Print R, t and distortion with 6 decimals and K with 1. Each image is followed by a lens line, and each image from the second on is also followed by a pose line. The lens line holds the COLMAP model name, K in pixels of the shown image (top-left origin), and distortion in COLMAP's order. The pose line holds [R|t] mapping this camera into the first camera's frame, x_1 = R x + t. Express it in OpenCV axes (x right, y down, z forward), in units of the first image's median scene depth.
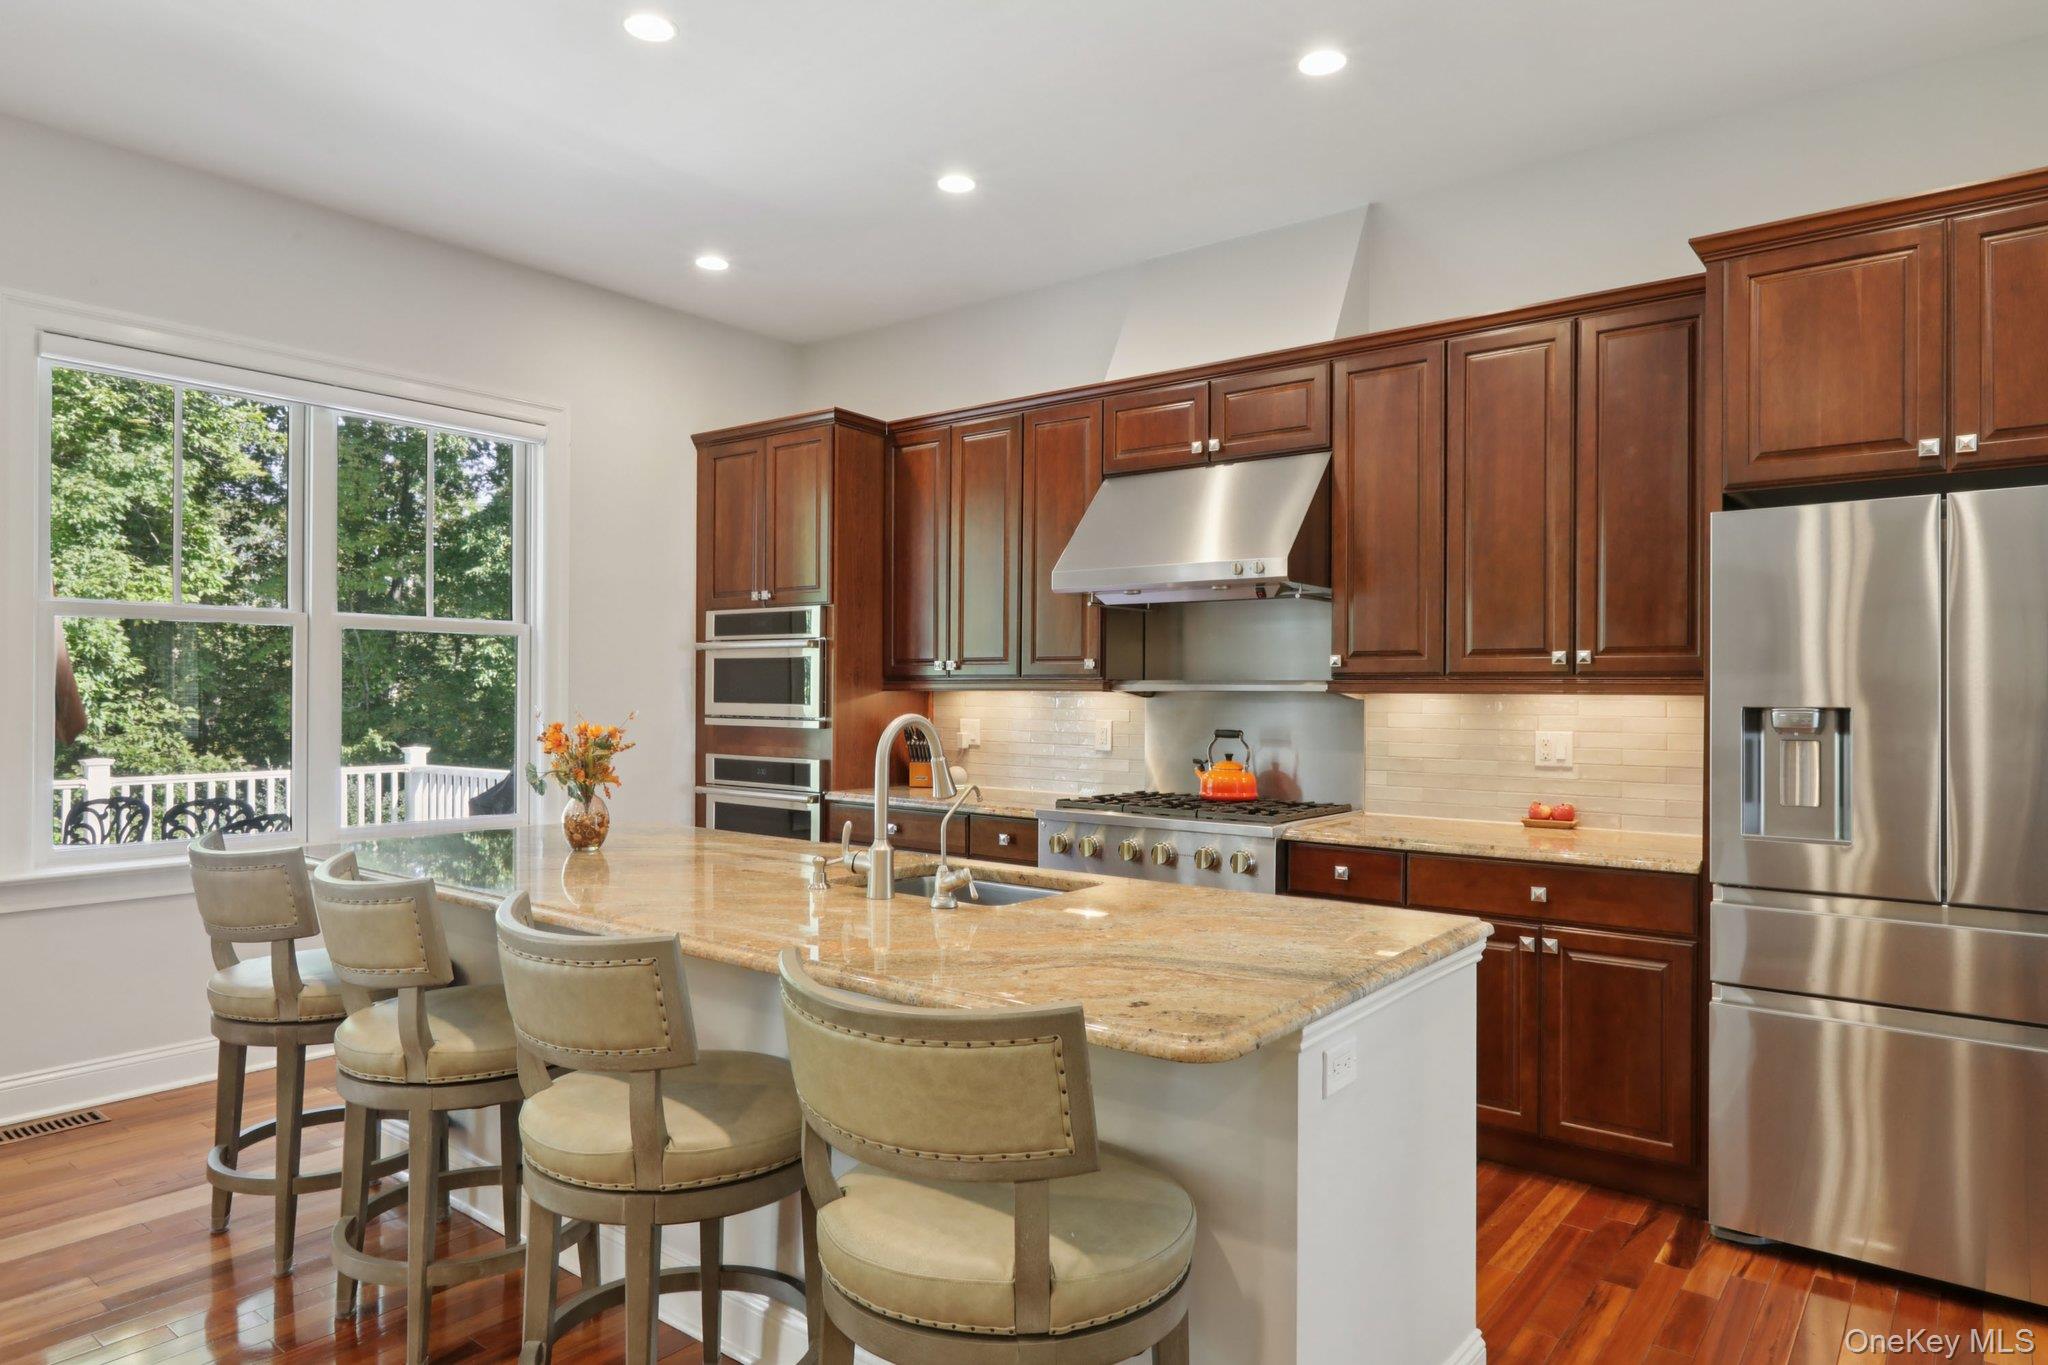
lens RADIAL K [[1238.8, 0, 1024.0], [0, 1238.8, 682.5], [0, 0, 1]] dist [0.001551, 0.001290]
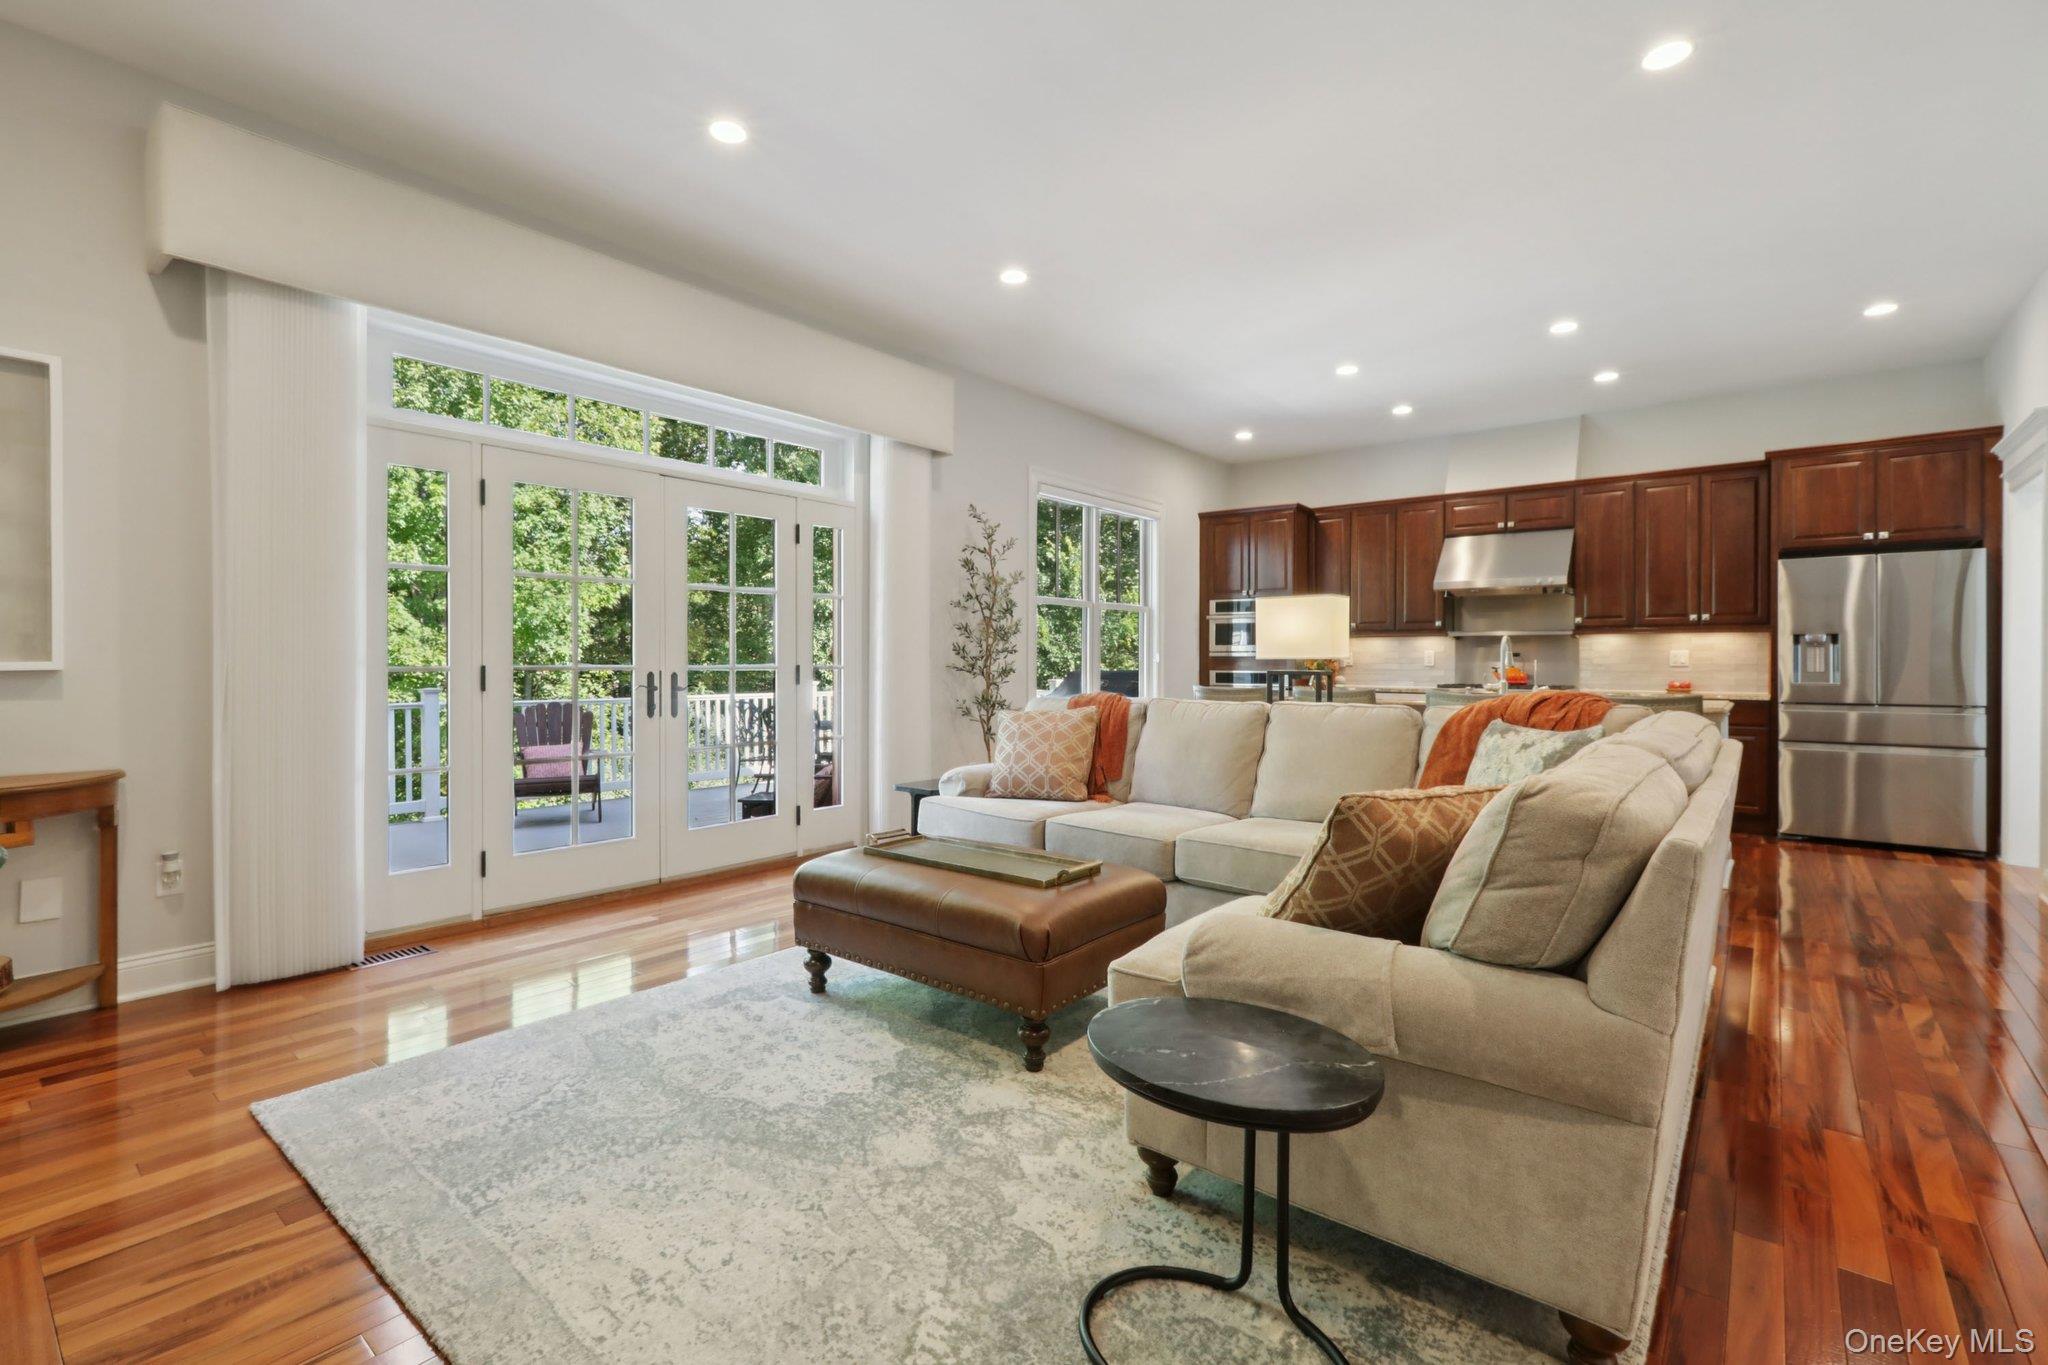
lens RADIAL K [[922.8, 0, 1025.1], [0, 922.8, 657.5], [0, 0, 1]] dist [0.001988, -0.000035]
pose [[0.999753, -0.002005, -0.022122, -0.725158], [0.002051, 0.999996, 0.002048, 0.044758], [0.022118, -0.002093, 0.999753, -0.718435]]
